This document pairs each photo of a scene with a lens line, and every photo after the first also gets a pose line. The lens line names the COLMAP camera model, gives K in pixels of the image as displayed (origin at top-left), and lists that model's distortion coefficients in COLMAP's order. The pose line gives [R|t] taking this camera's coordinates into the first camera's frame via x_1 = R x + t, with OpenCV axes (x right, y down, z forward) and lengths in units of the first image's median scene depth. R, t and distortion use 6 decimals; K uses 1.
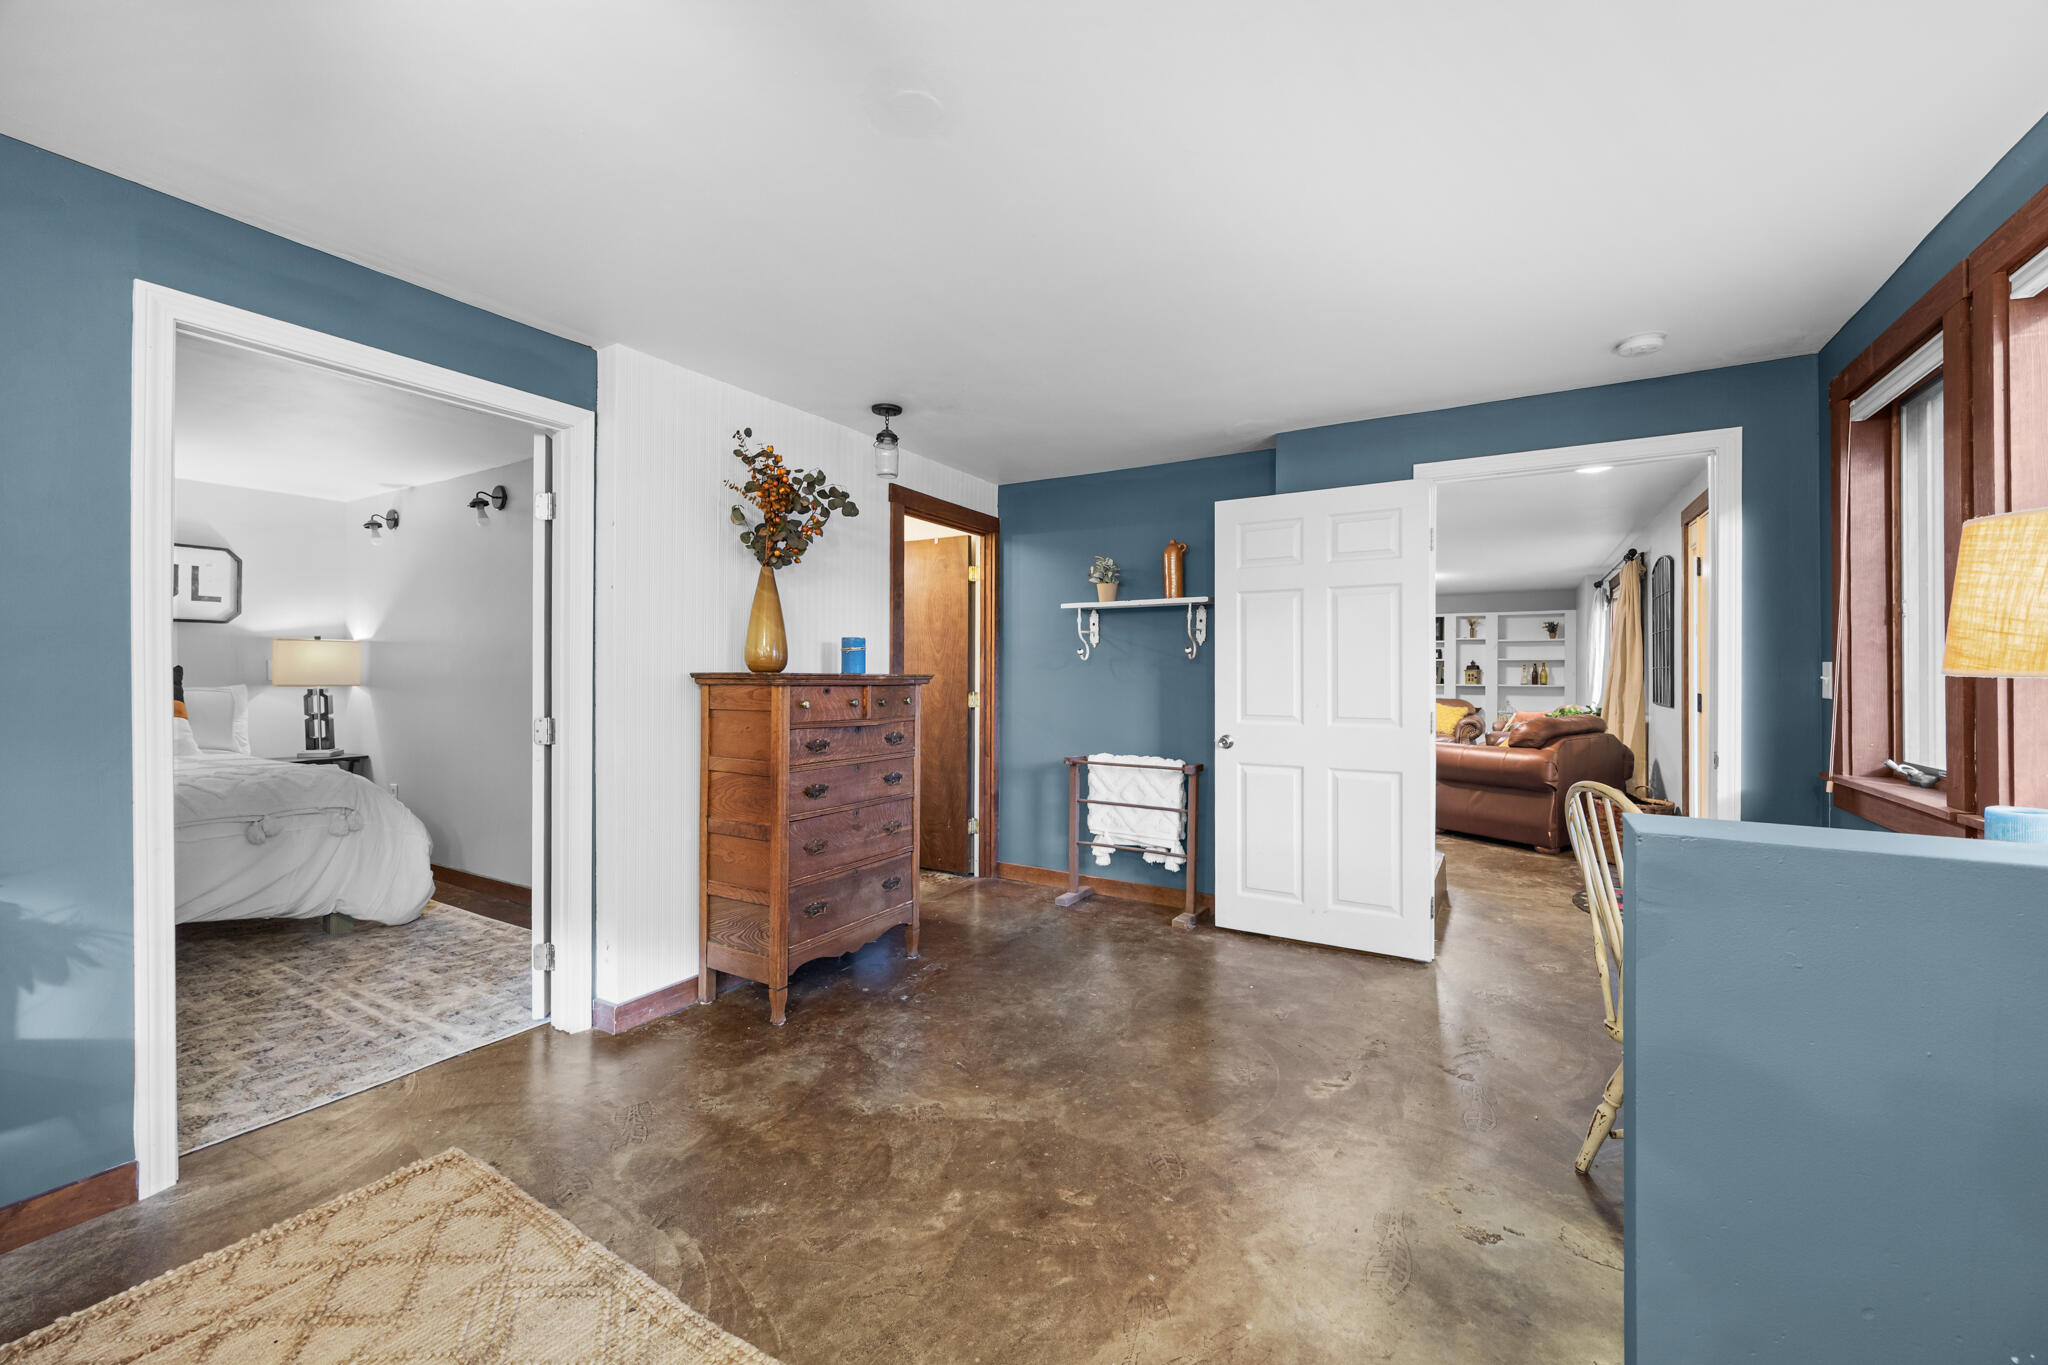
lens RADIAL K [[795.2, 0, 1031.7], [0, 795.2, 672.4], [0, 0, 1]] dist [0.002900, -0.000145]
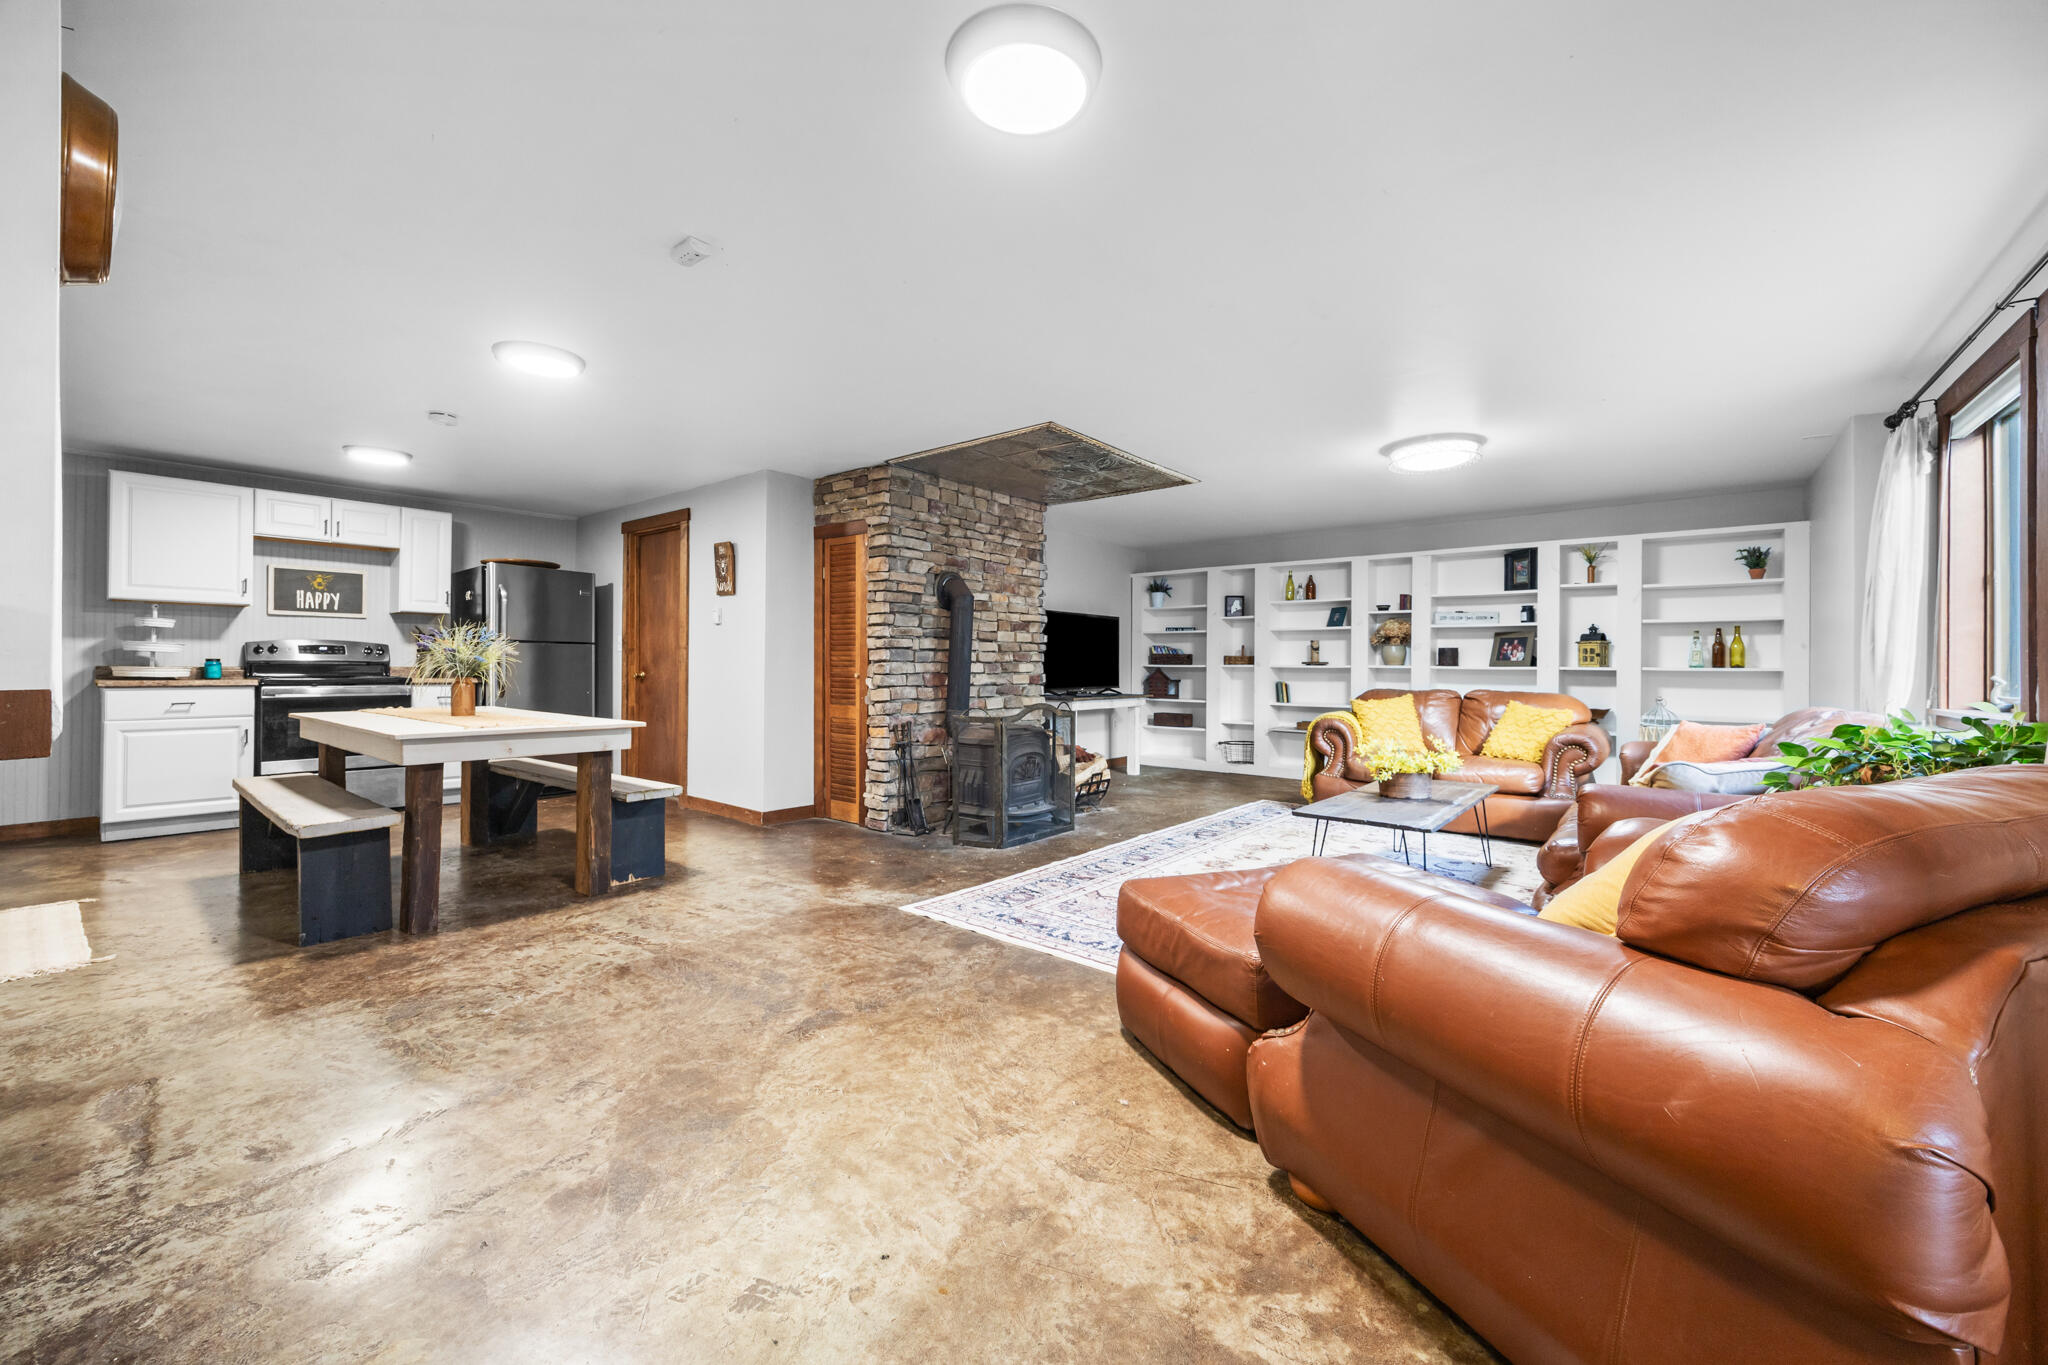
lens RADIAL K [[795.2, 0, 1023.7], [0, 795.2, 668.7], [0, 0, 1]] dist [0.002900, -0.000145]
pose [[0.989674, 0.002825, -0.143308, 0.248500], [-0.002223, 0.999988, 0.004360, 0.014831], [0.143318, -0.003997, 0.989669, 0.405500]]
